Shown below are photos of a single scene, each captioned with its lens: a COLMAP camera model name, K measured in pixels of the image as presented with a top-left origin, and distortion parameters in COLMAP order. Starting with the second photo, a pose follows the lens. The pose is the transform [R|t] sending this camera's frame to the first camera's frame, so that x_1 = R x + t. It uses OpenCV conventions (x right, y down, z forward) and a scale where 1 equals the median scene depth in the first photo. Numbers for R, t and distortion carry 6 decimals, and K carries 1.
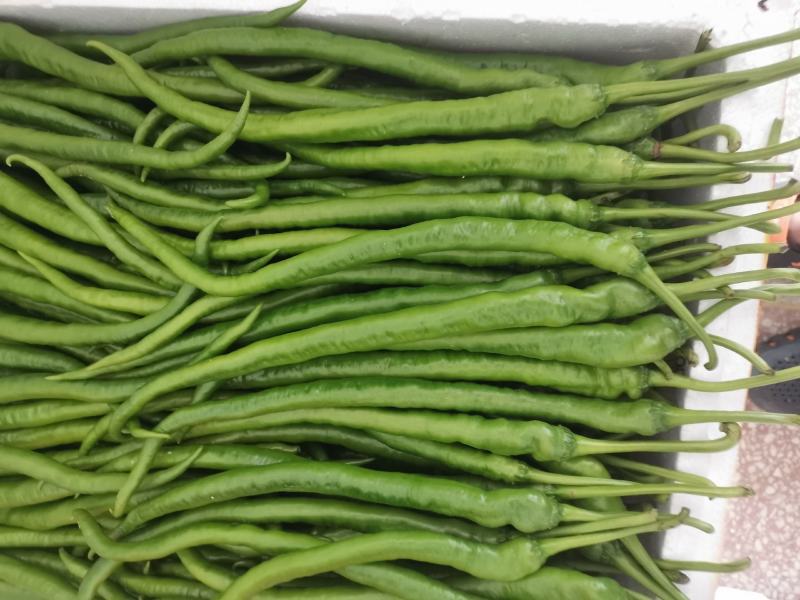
lens RADIAL K [[605.0, 0, 400.0], [0, 605.0, 300.0], [0, 0, 1]] dist [0.041702, -0.032406]
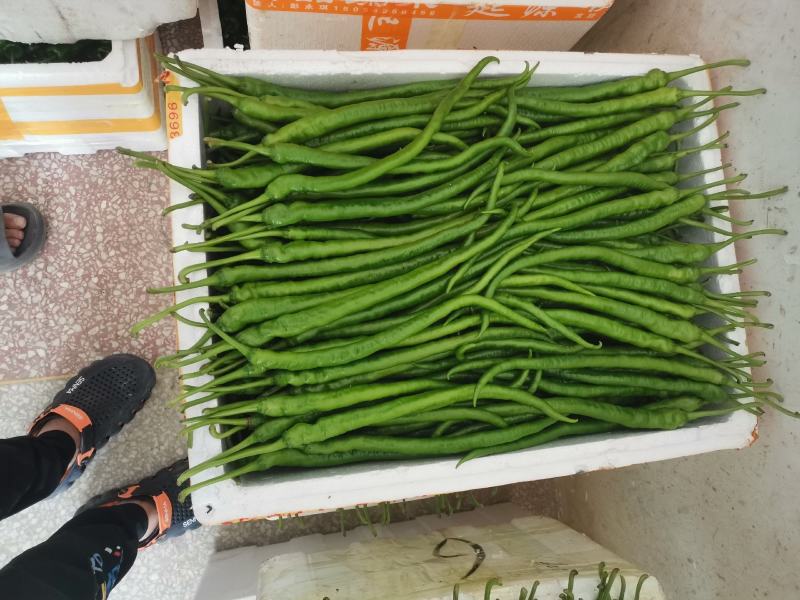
lens RADIAL K [[605.0, 0, 400.0], [0, 605.0, 300.0], [0, 0, 1]] dist [0.041702, -0.032406]
pose [[-0.978807, 0.203276, -0.024806, -0.046024], [-0.204099, -0.978248, 0.037064, -0.047511], [-0.016732, 0.041341, 0.999005, -0.782886]]
